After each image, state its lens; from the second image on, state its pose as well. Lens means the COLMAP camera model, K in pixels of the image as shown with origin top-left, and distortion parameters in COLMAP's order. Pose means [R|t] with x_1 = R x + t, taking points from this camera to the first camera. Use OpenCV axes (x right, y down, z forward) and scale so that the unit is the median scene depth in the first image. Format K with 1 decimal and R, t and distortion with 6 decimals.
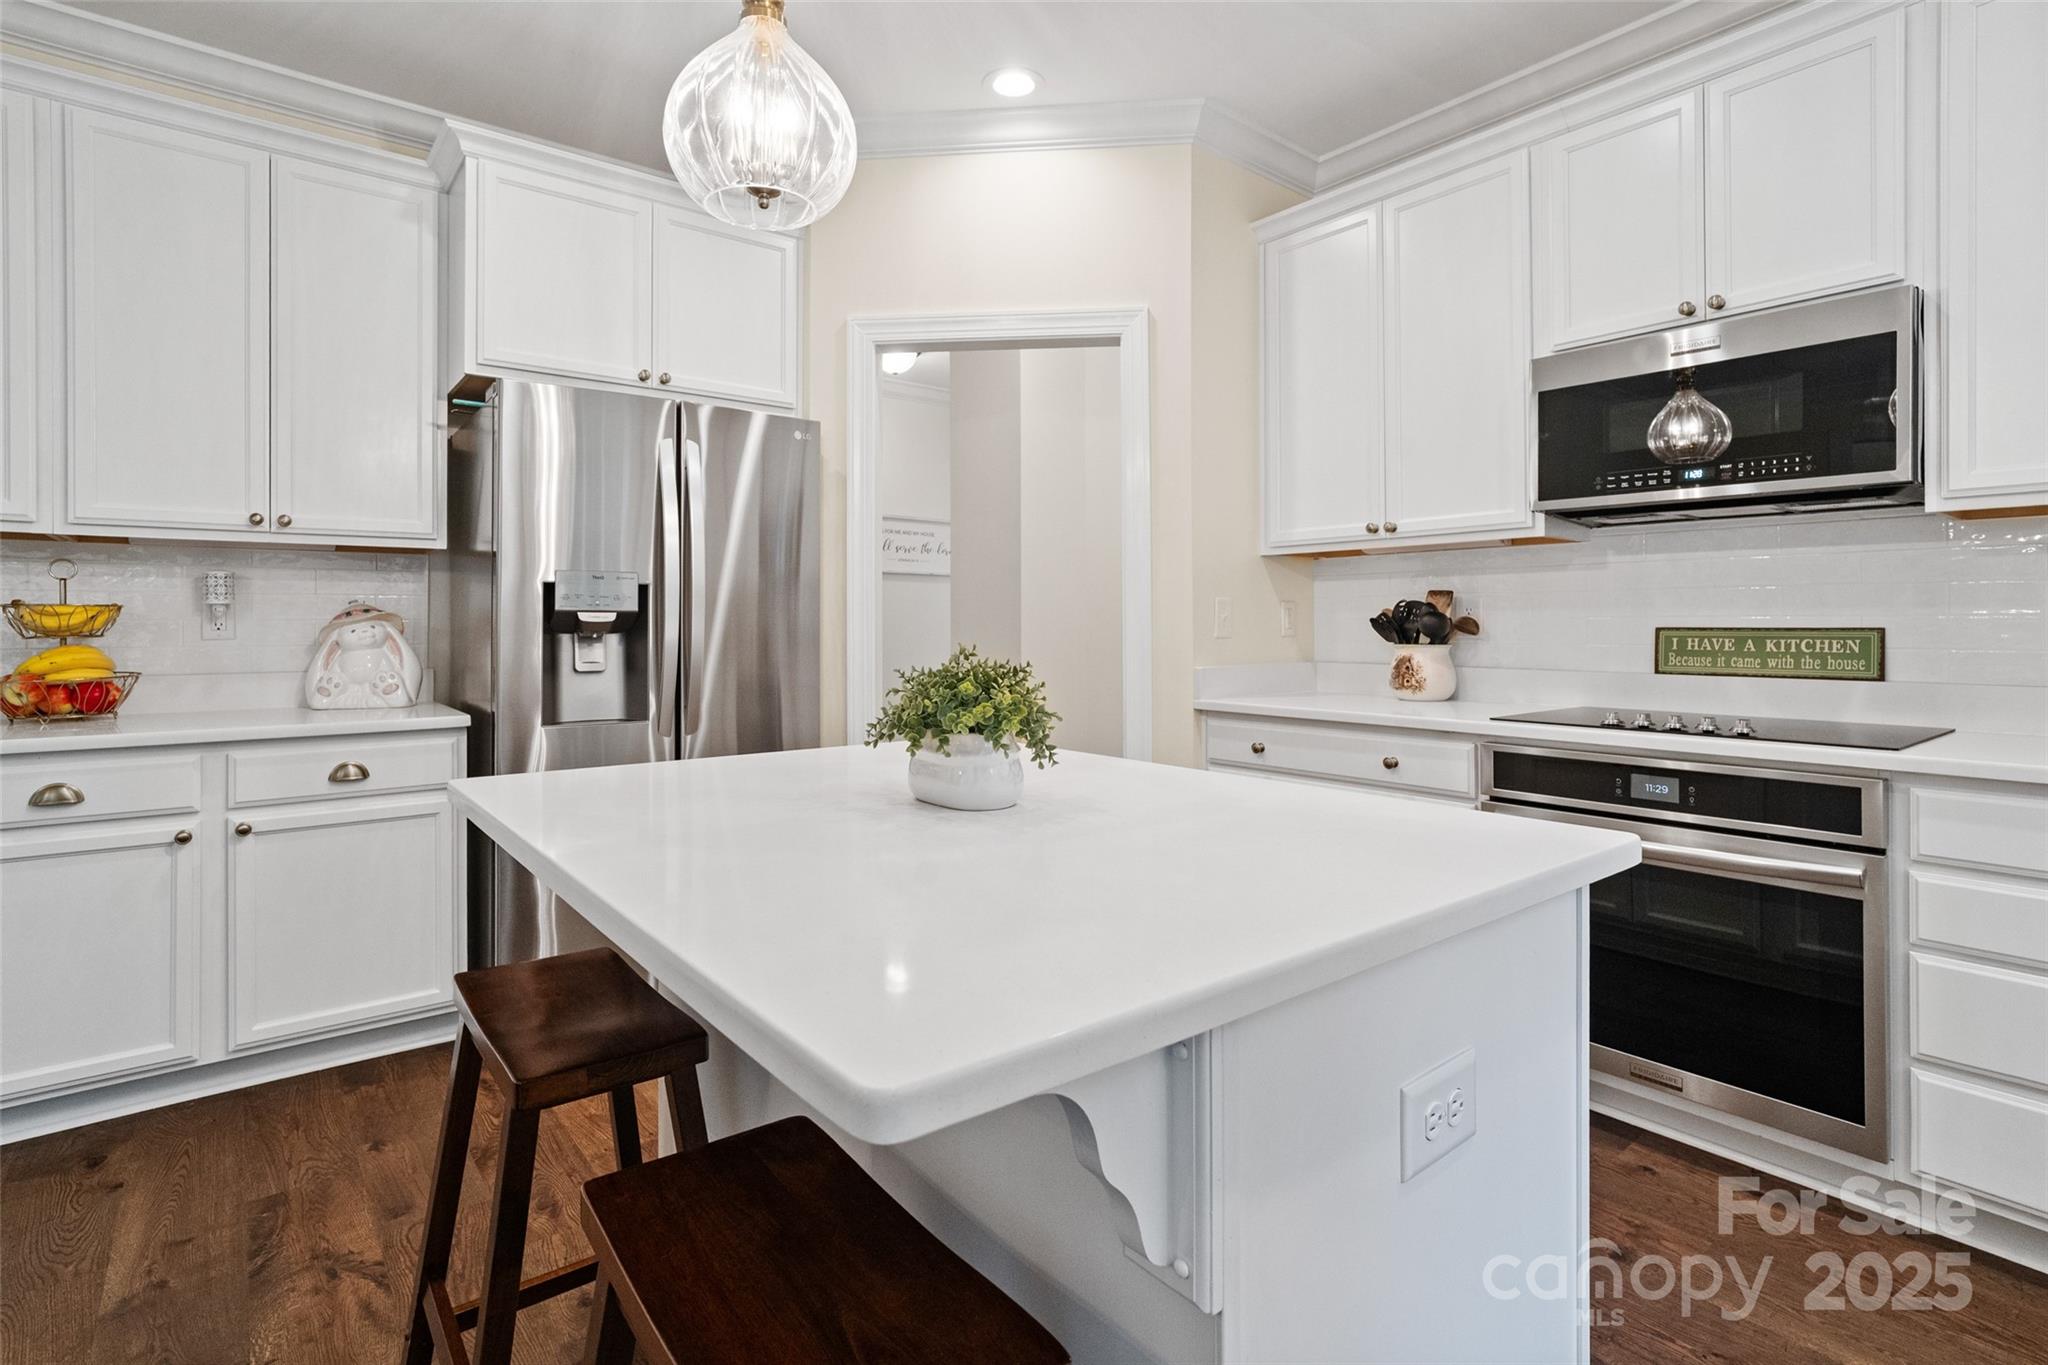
lens RADIAL K [[987.1, 0, 1049.4], [0, 987.1, 631.7], [0, 0, 1]] dist [-0.009120, 0.005498]
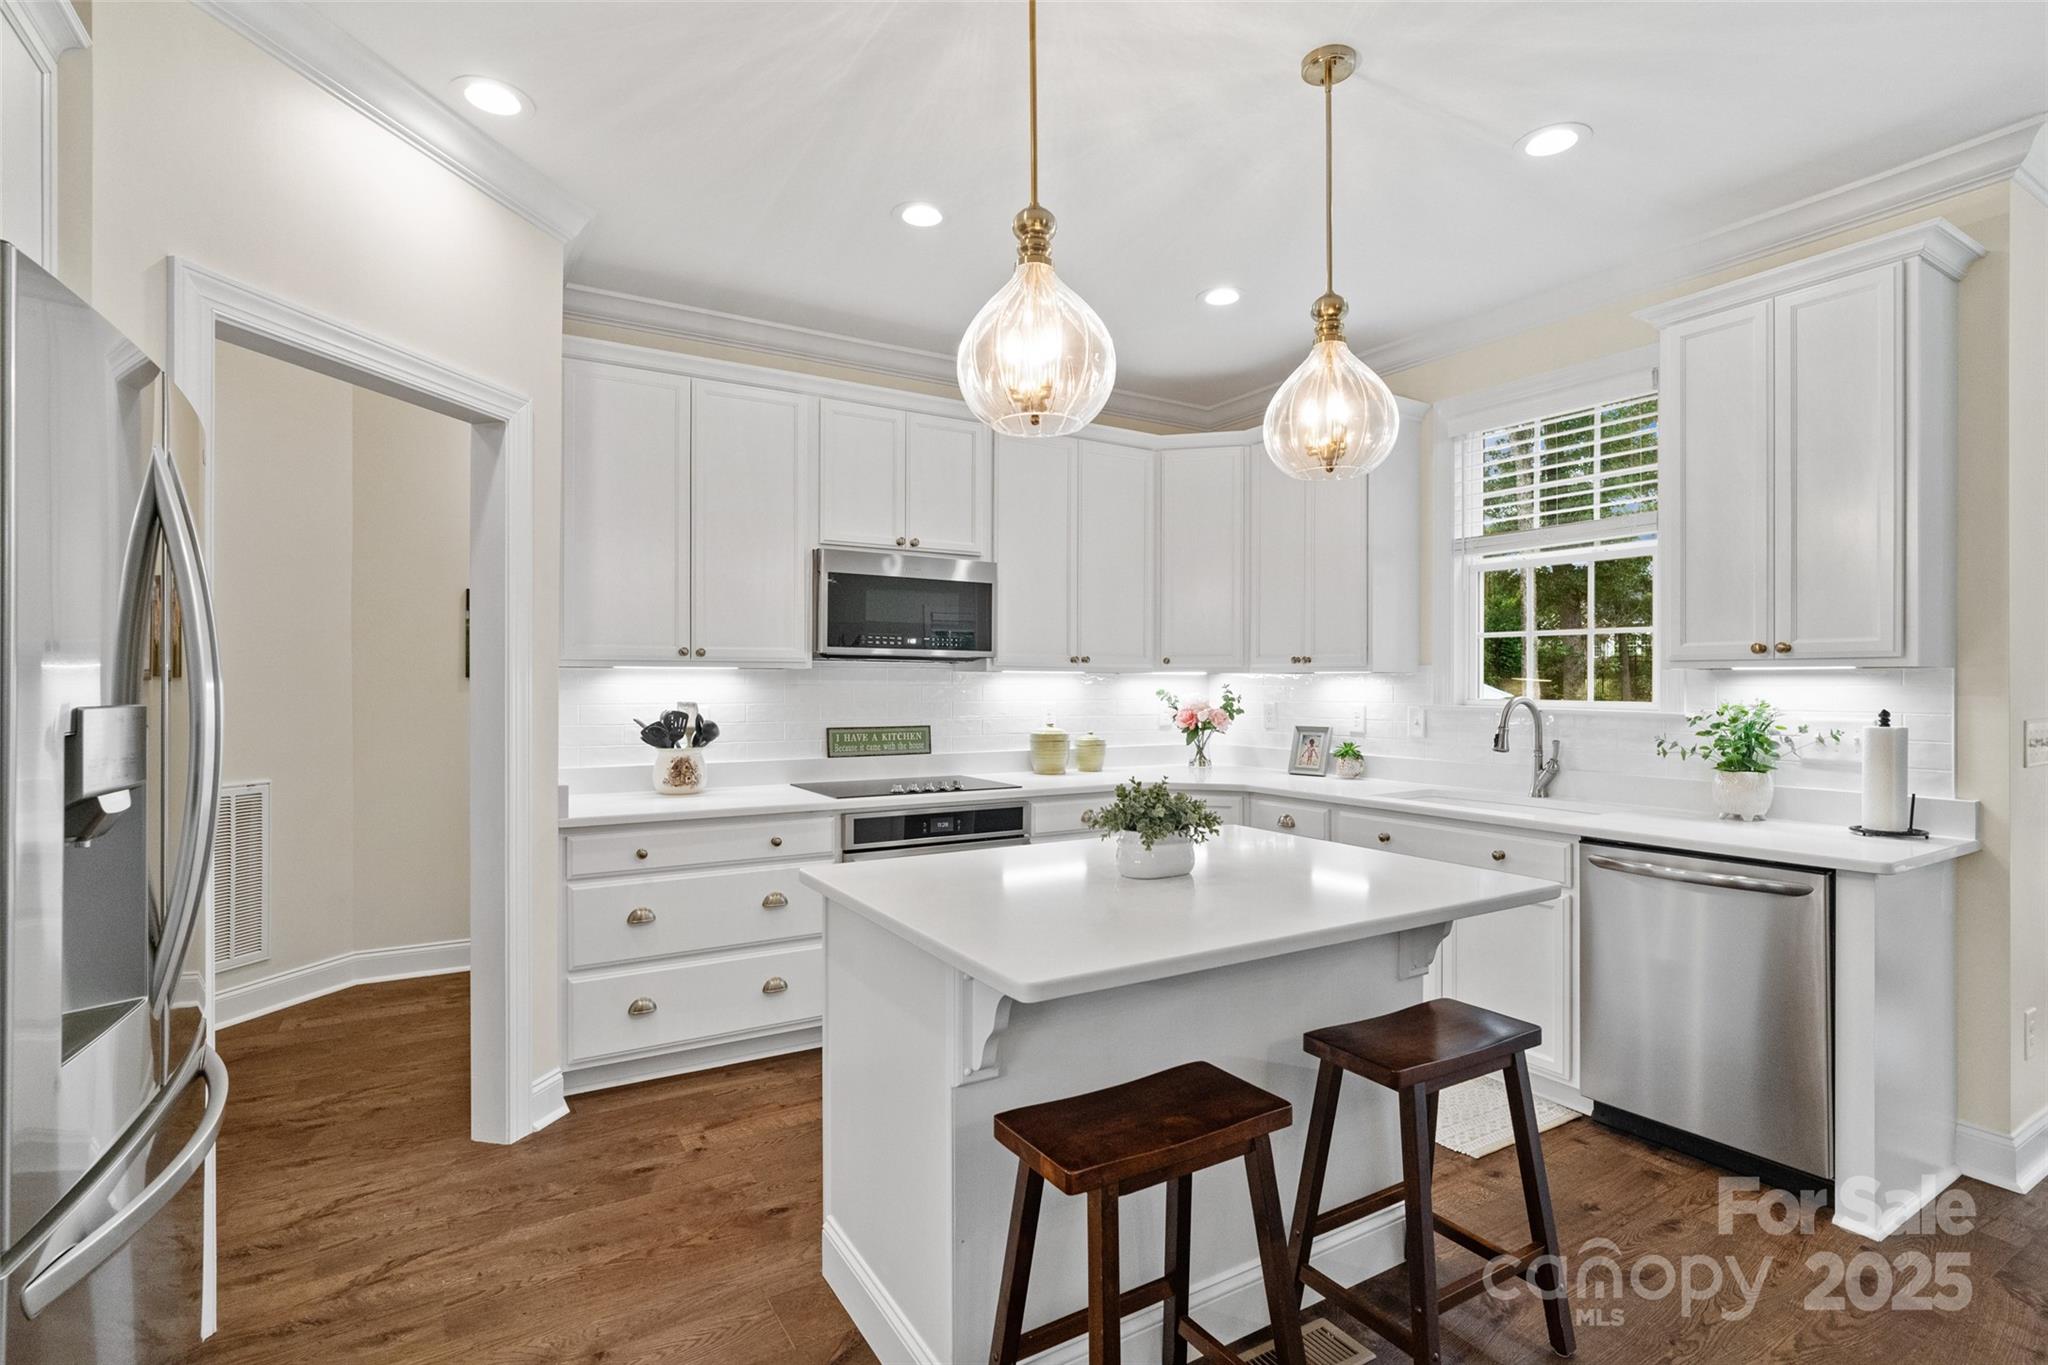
lens RADIAL K [[987.1, 0, 1016.8], [0, 987.1, 684.9], [0, 0, 1]] dist [-0.009120, 0.005498]
pose [[0.132323, 0.002551, 0.991203, -0.896149], [0.006943, 0.999970, -0.003501, -0.065847], [-0.991182, 0.007345, 0.132302, 0.515657]]
